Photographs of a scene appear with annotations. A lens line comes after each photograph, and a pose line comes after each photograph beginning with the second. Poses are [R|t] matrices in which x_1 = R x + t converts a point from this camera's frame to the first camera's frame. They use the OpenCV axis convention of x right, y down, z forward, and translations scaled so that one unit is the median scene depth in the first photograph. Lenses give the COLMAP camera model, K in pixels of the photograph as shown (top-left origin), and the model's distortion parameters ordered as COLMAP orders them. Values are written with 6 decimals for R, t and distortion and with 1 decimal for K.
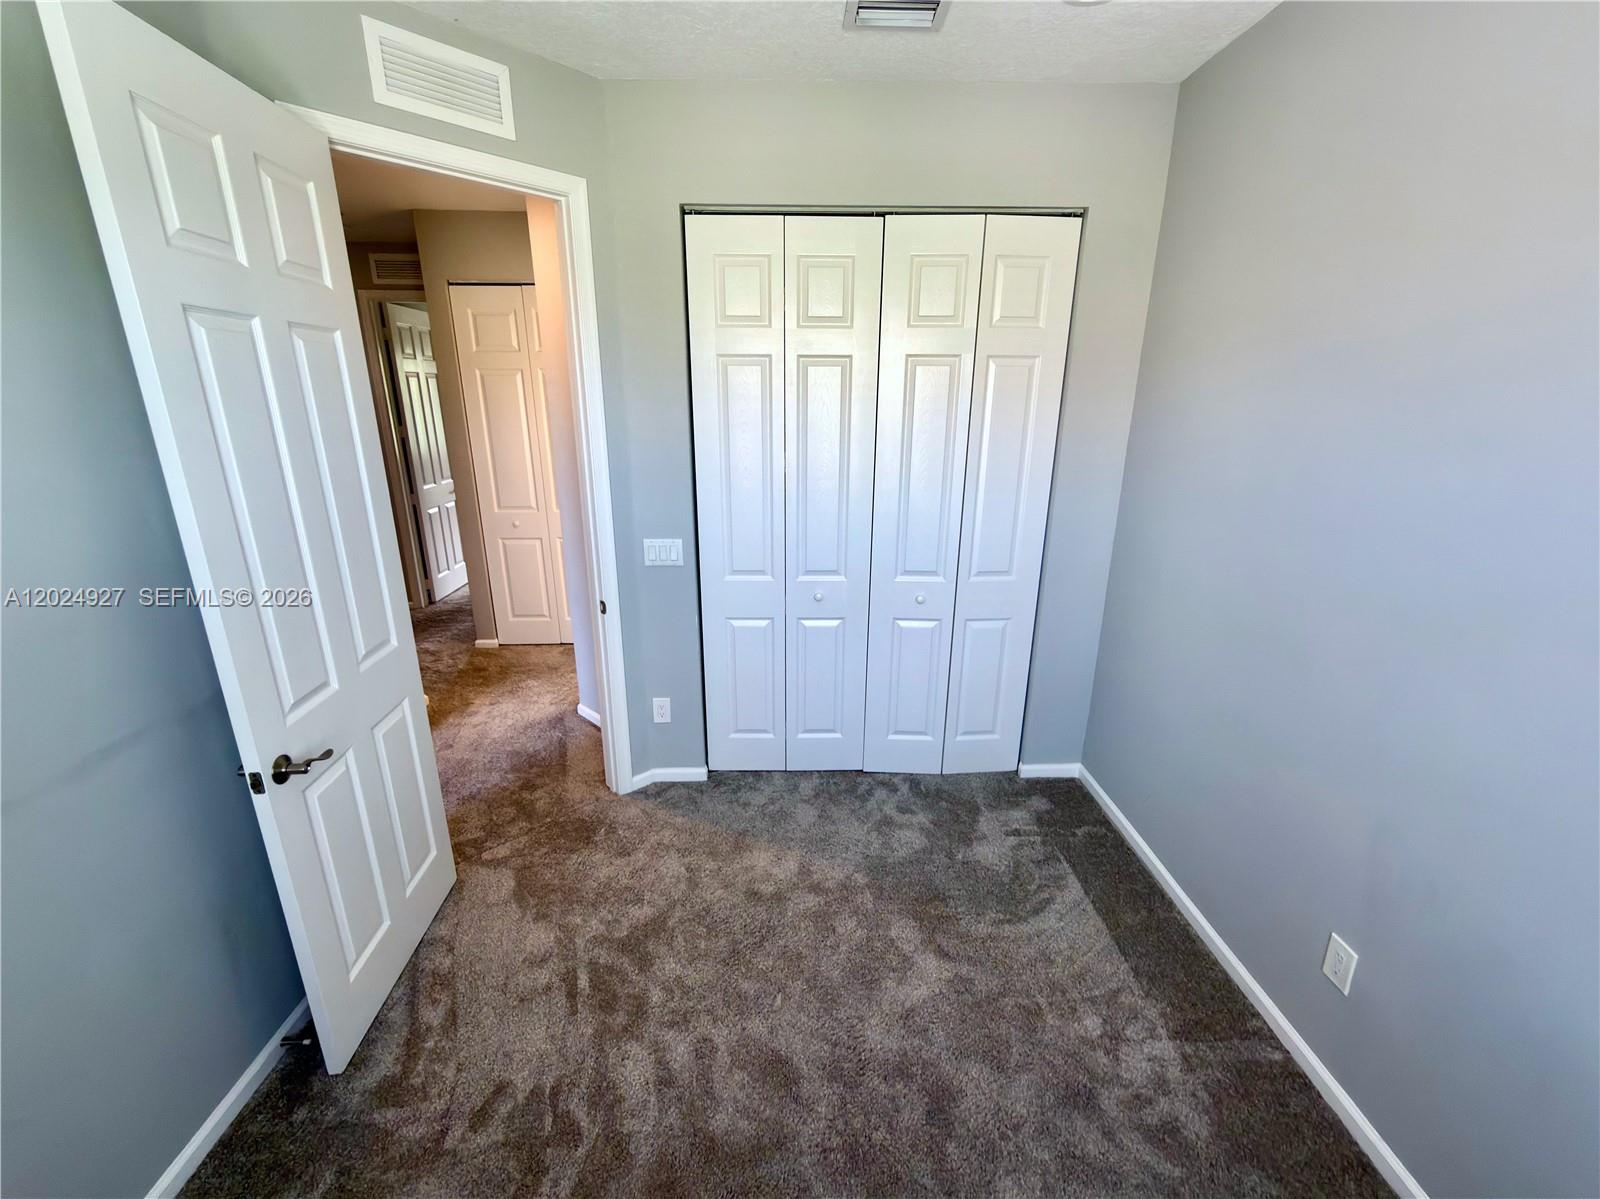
lens RADIAL K [[651.2, 0, 800.0], [0, 651.2, 599.5], [0, 0, 1]] dist [-0.002238, -0.000654]
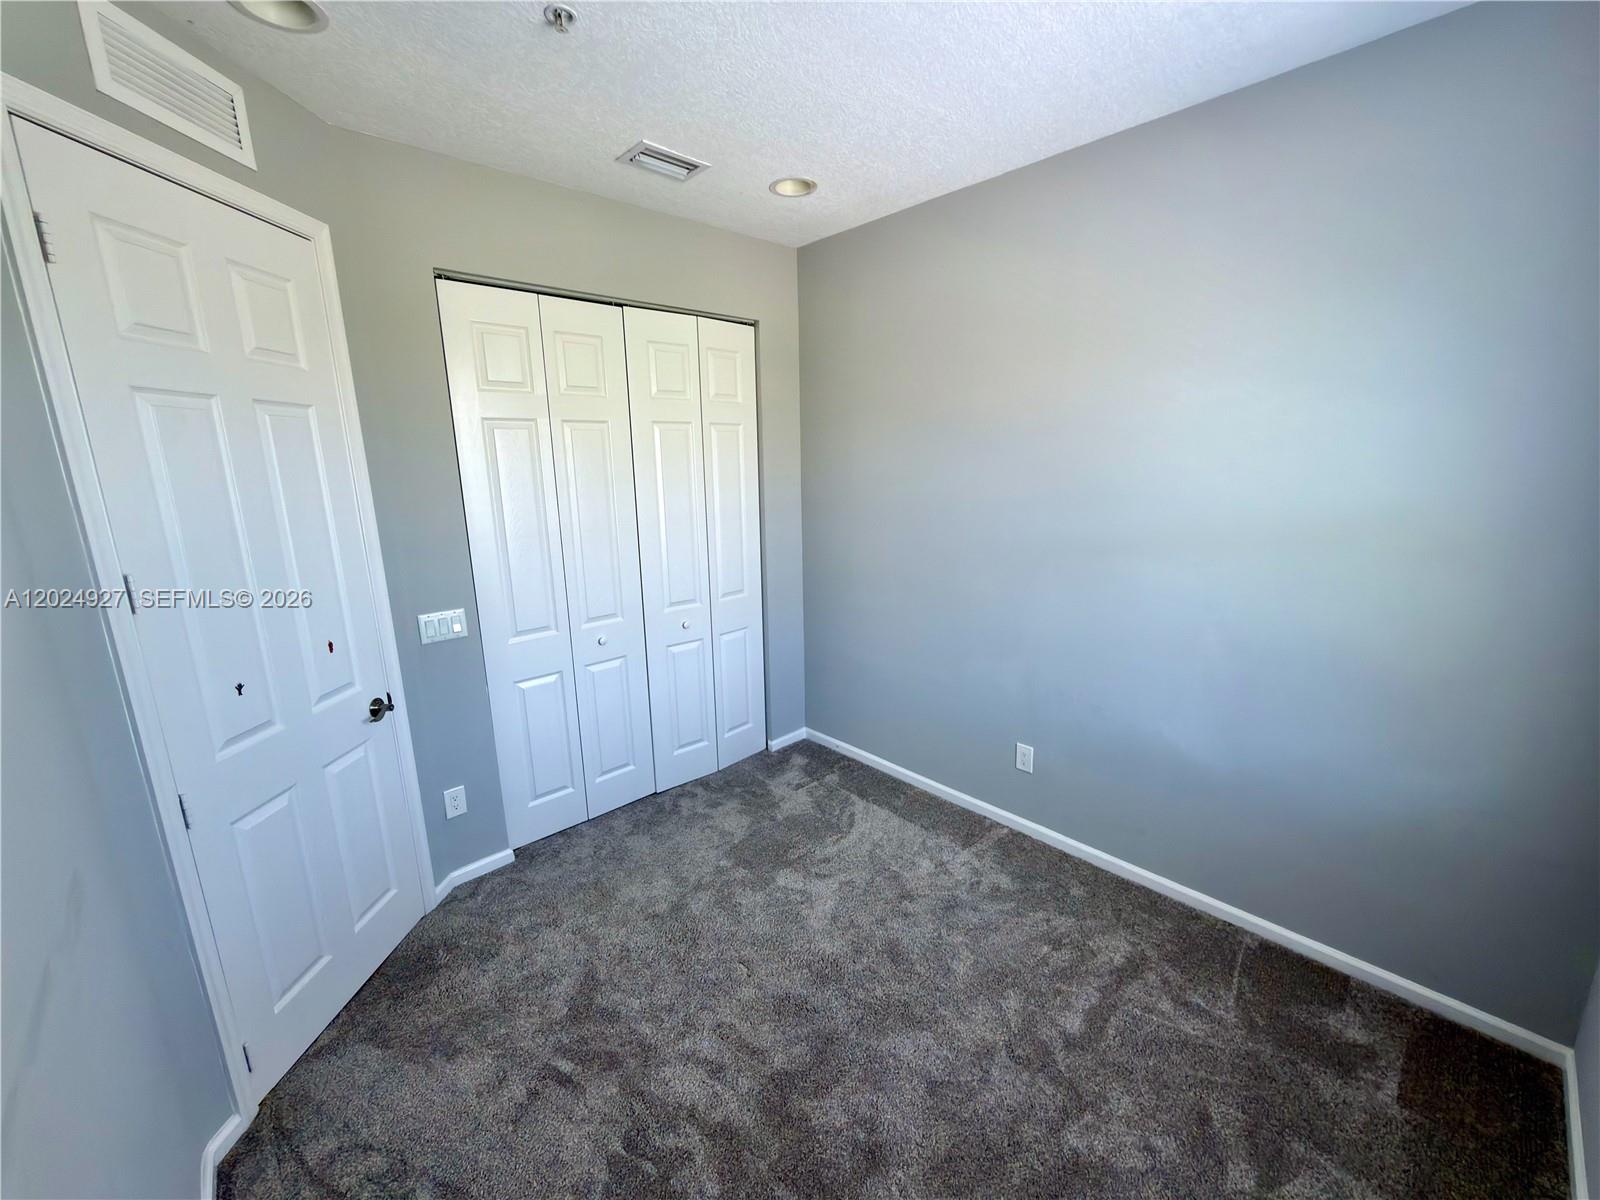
lens RADIAL K [[636.3, 0, 793.3], [0, 636.3, 601.3], [0, 0, 1]] dist [0.000868, 0.000132]
pose [[0.750181, -0.164469, 0.640452, -0.459291], [0.215309, 0.976545, -0.001420, 0.001800], [-0.625197, 0.138961, 0.767997, -0.006953]]
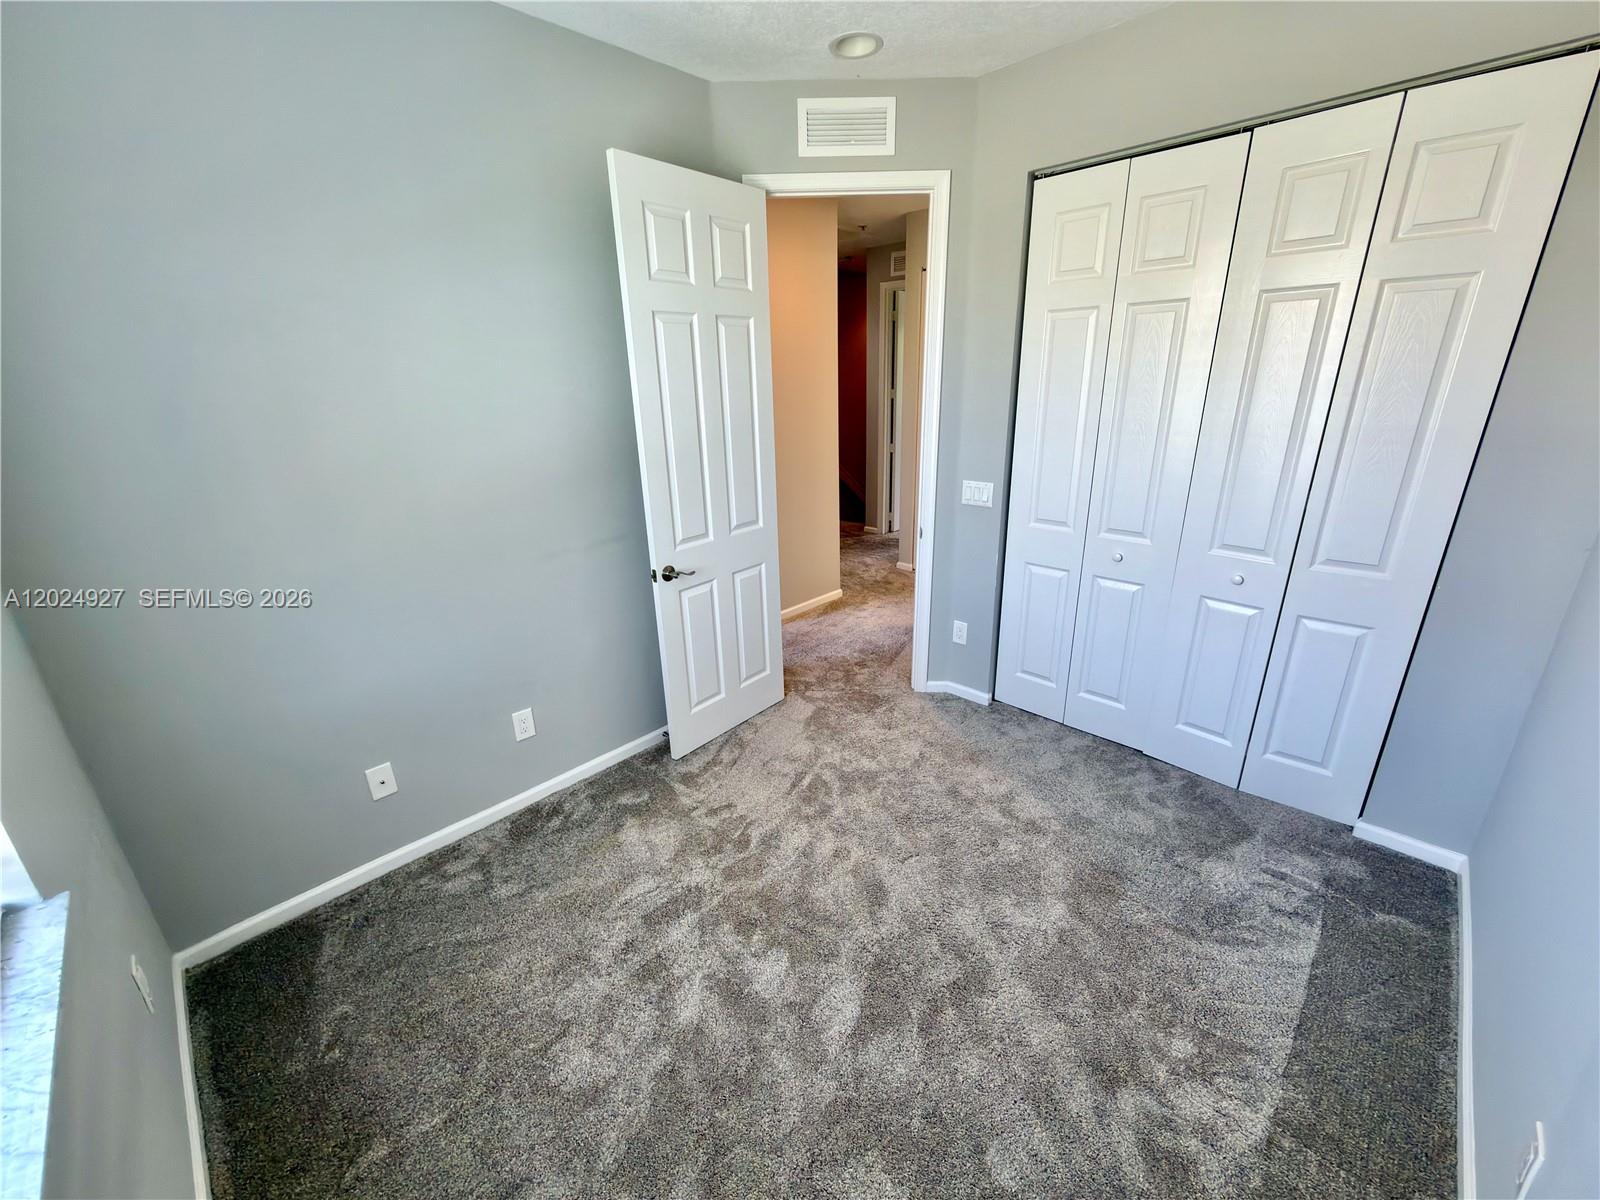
lens RADIAL K [[630.4, 0, 808.4], [0, 630.4, 597.7], [0, 0, 1]] dist [0.001301, -0.000090]
pose [[0.710143, 0.213915, -0.670774, 0.402829], [-0.180970, 0.976175, 0.119719, 0.030139], [0.680402, 0.036372, 0.731936, -0.002968]]
